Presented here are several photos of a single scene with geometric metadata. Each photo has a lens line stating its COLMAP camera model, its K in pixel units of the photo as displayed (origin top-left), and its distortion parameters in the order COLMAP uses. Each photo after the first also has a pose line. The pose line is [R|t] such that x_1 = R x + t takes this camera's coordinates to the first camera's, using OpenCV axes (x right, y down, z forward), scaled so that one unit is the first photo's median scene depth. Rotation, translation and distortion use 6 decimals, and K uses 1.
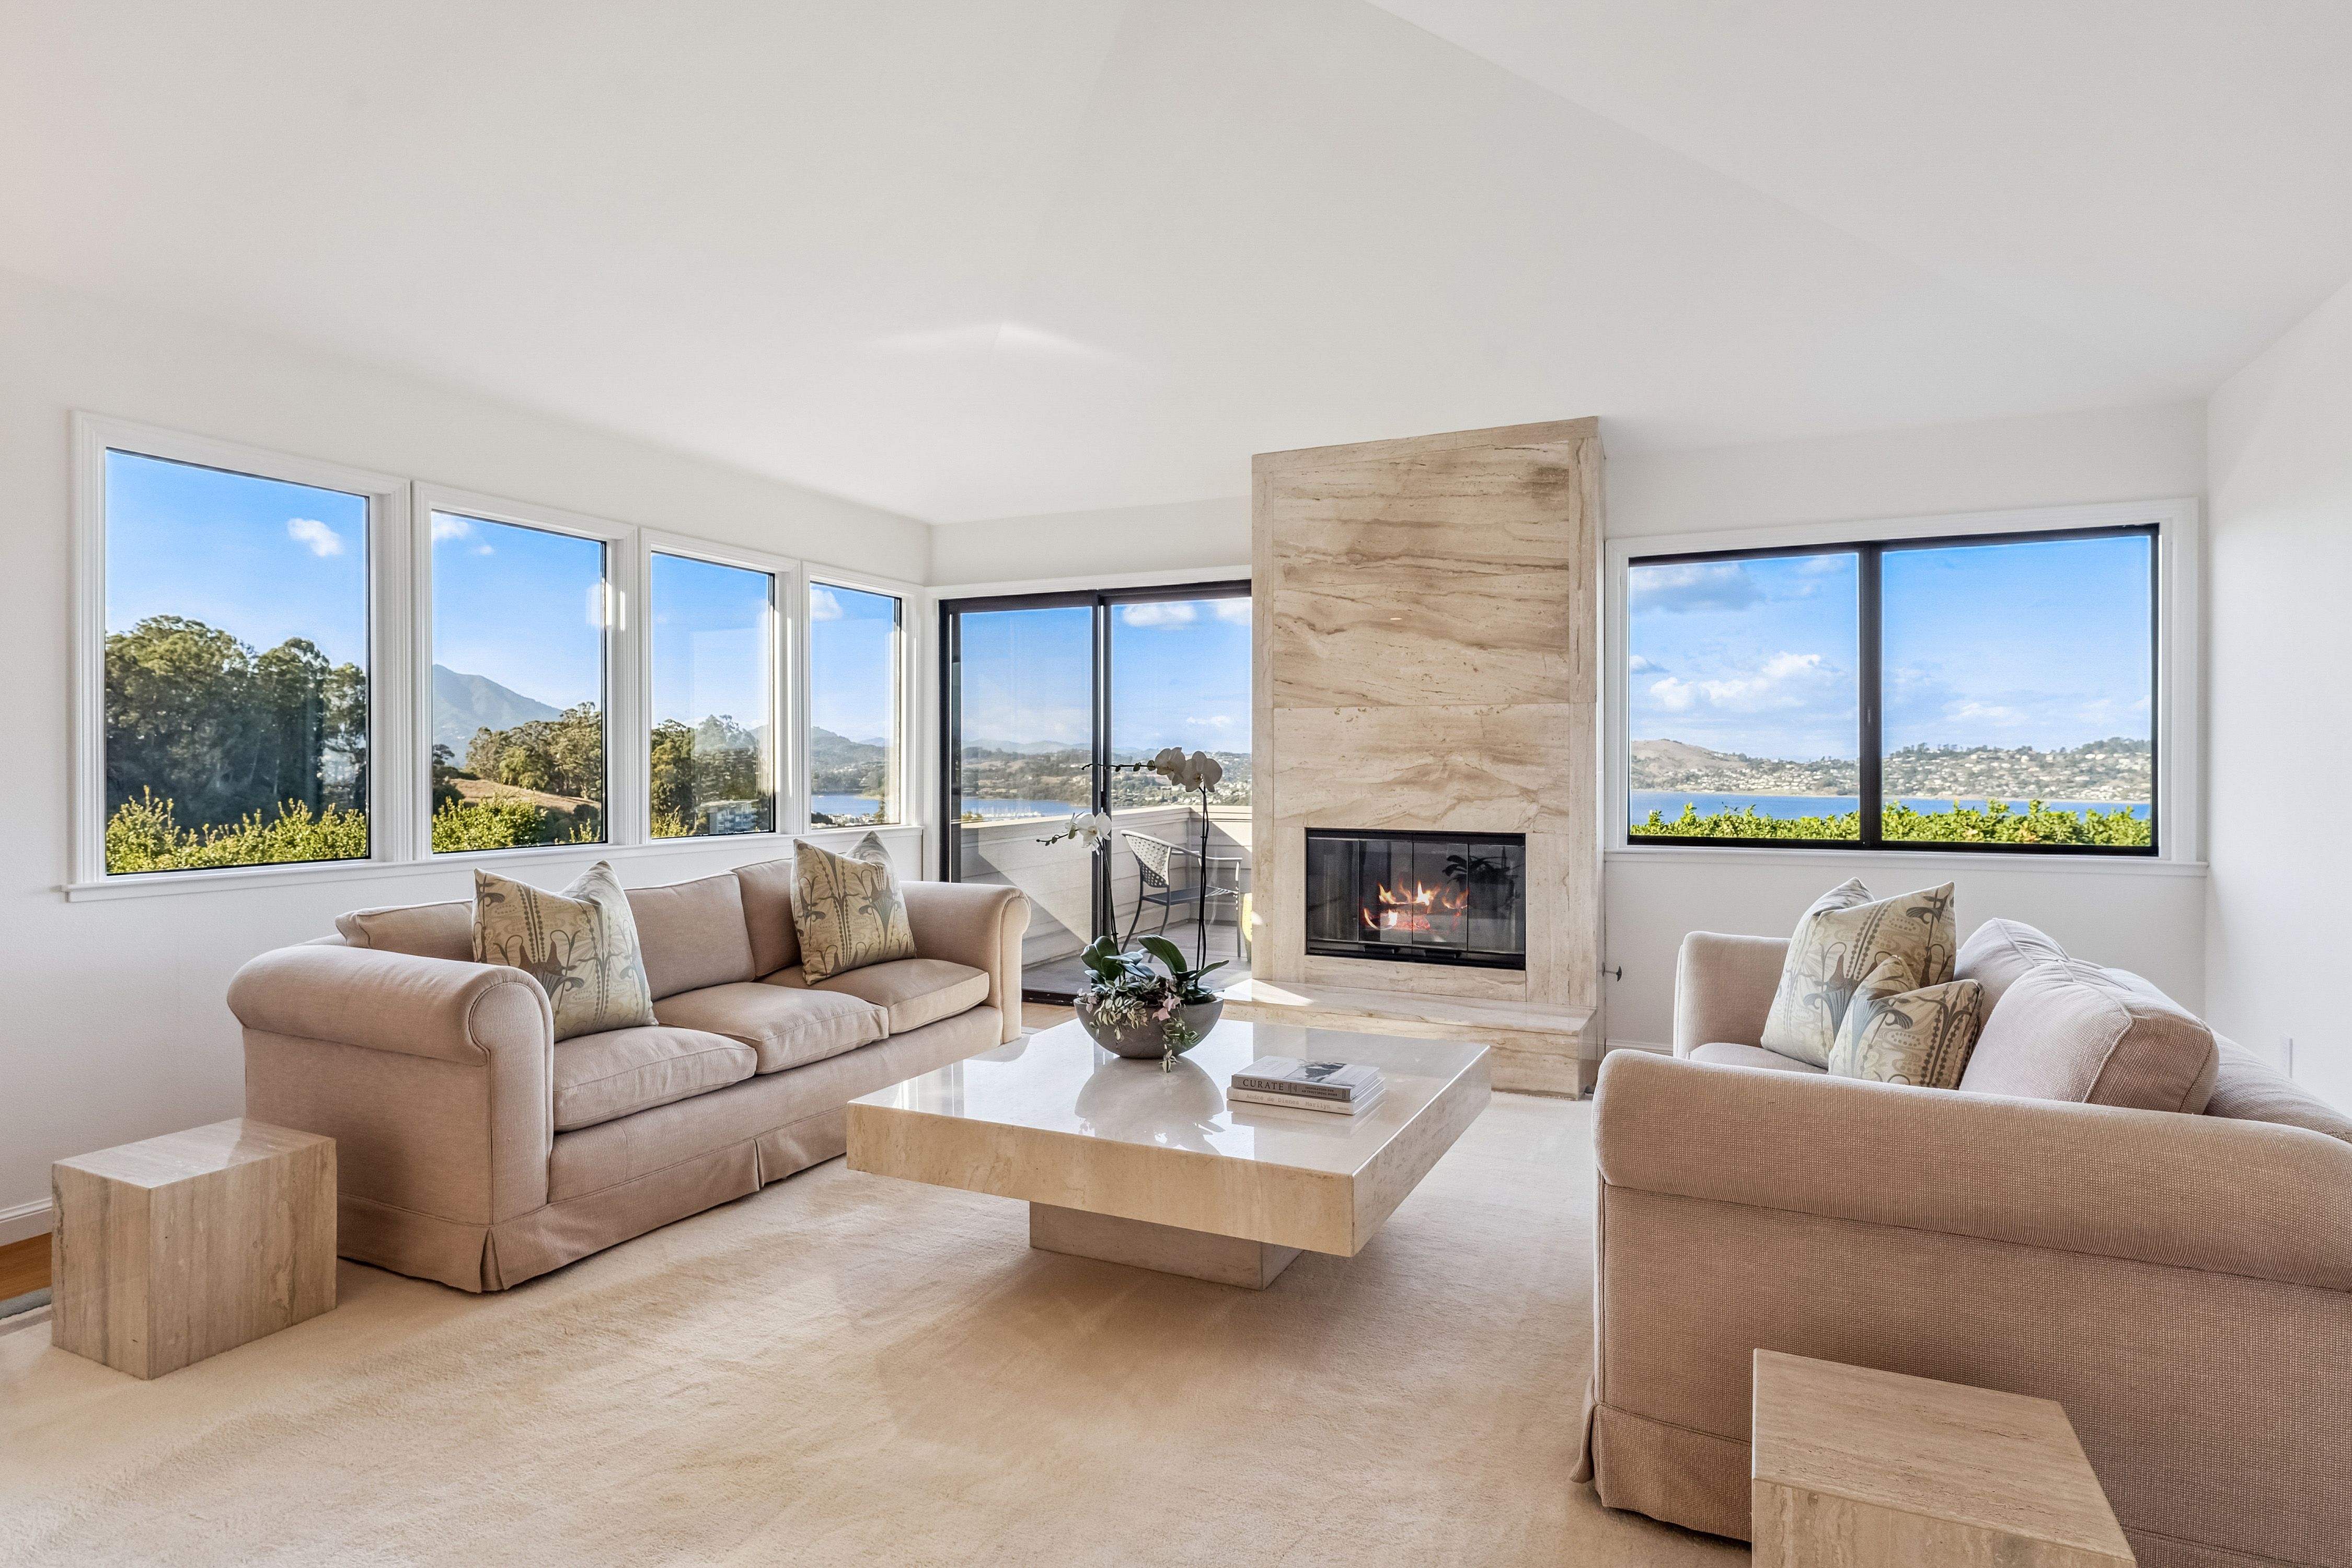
lens RADIAL K [[1260.7, 0, 1170.1], [0, 1260.7, 760.4], [0, 0, 1]] dist [0.006499, -0.001694]
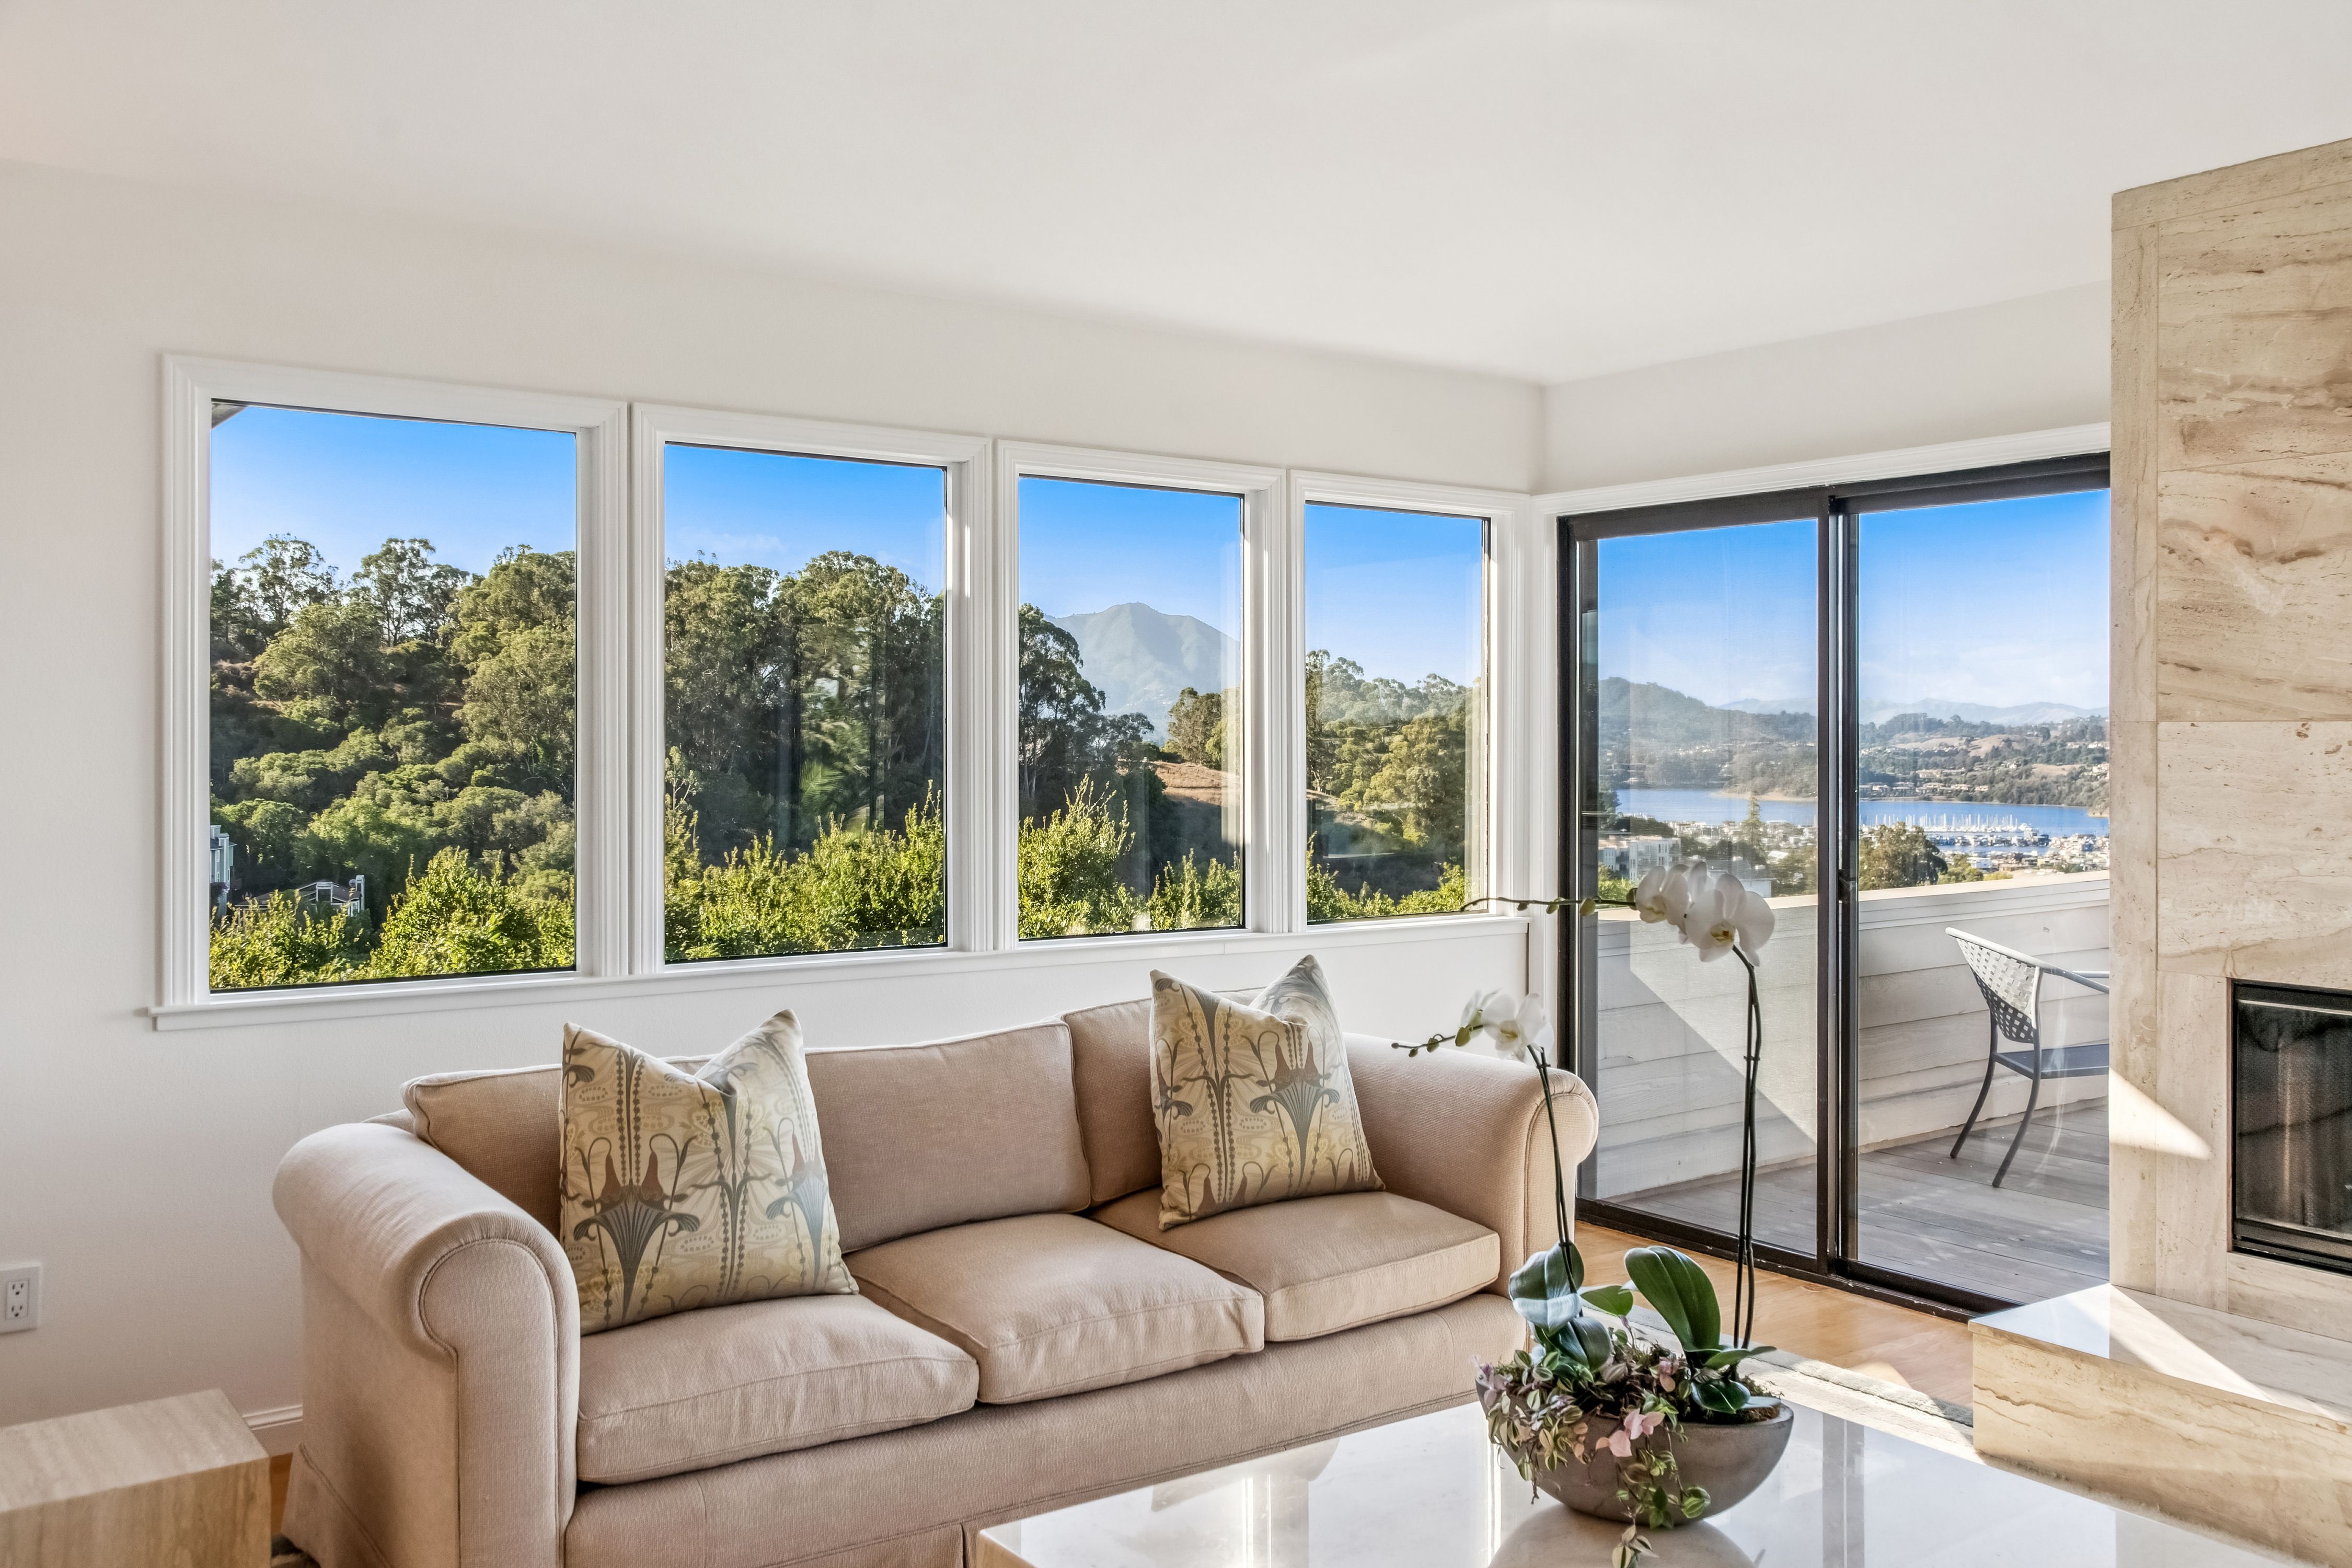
lens RADIAL K [[2008.0, 0, 1199.7], [0, 2008.0, 735.6], [0, 0, 1]] dist [-0.011872, 0.048587]
pose [[0.879345, 0.001908, -0.476182, 0.137457], [-0.001783, 0.999998, 0.000714, -0.039591], [0.476182, 0.000222, 0.879347, 0.179849]]
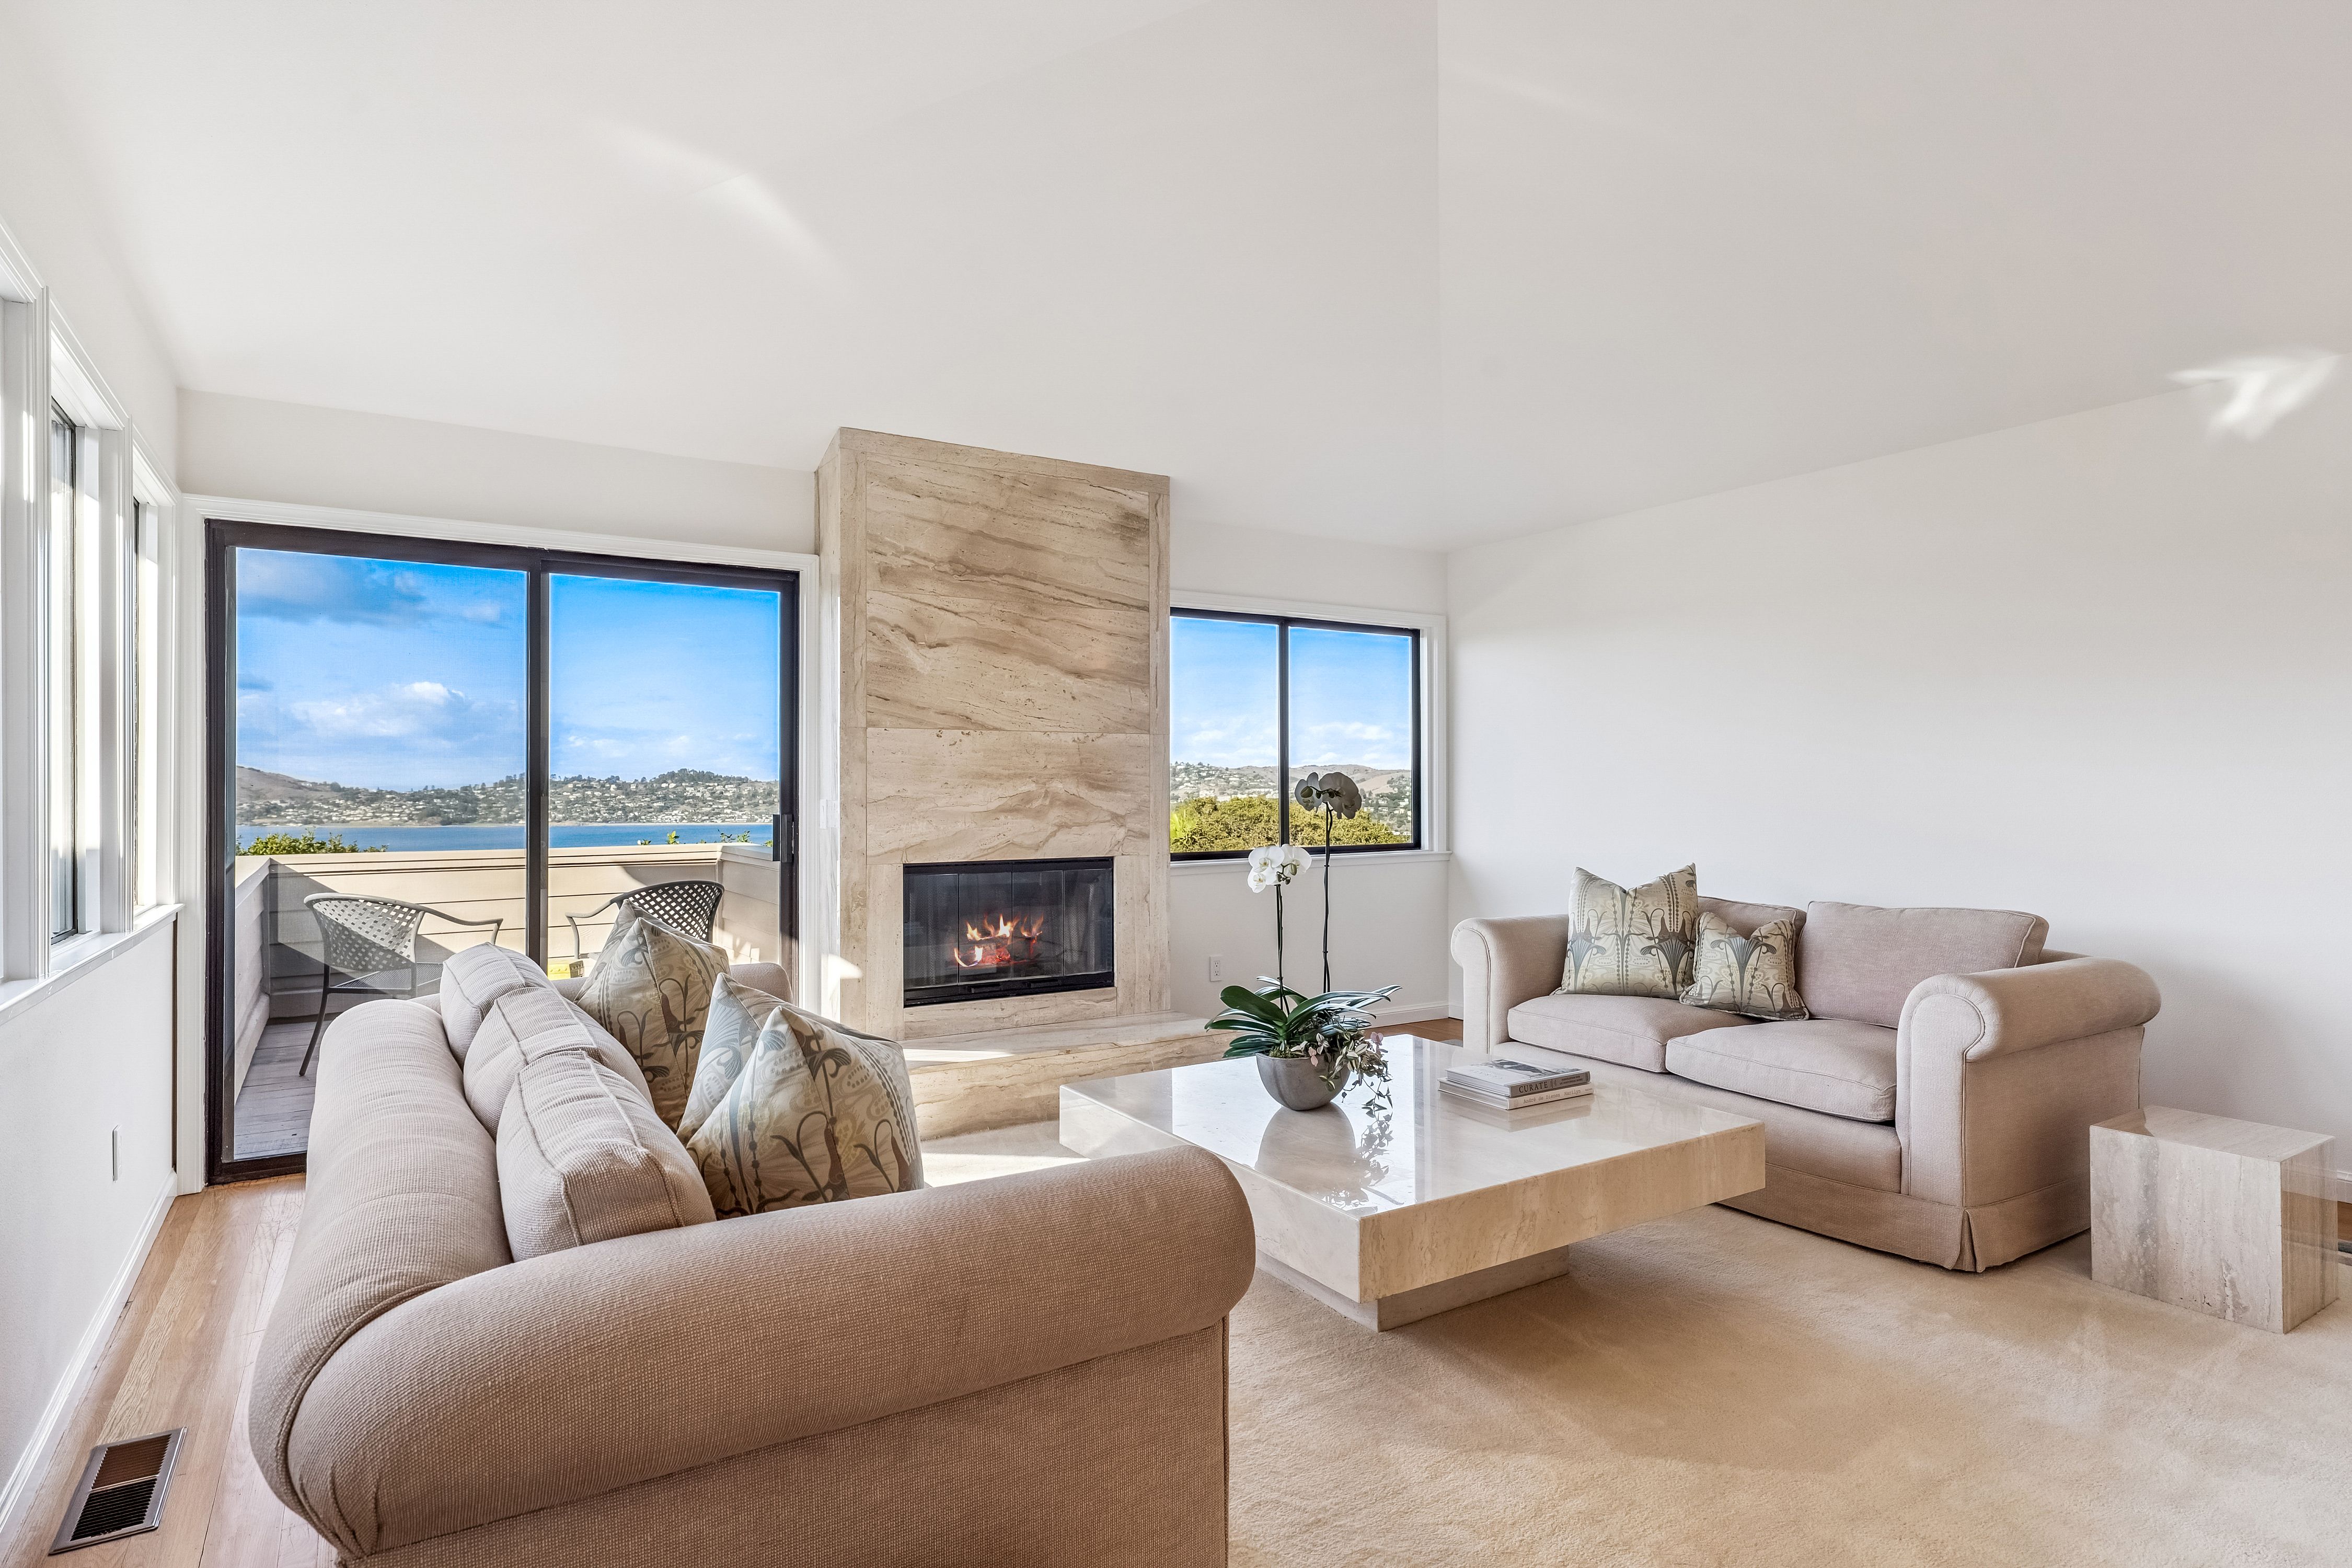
lens RADIAL K [[1260.7, 0, 1159.2], [0, 1260.7, 782.1], [0, 0, 1]] dist [0.006499, -0.001694]
pose [[0.533113, 0.001163, 0.846043, -0.593663], [0.004065, 0.999984, -0.003936, 0.000184], [-0.846034, 0.005537, 0.533100, 0.410664]]
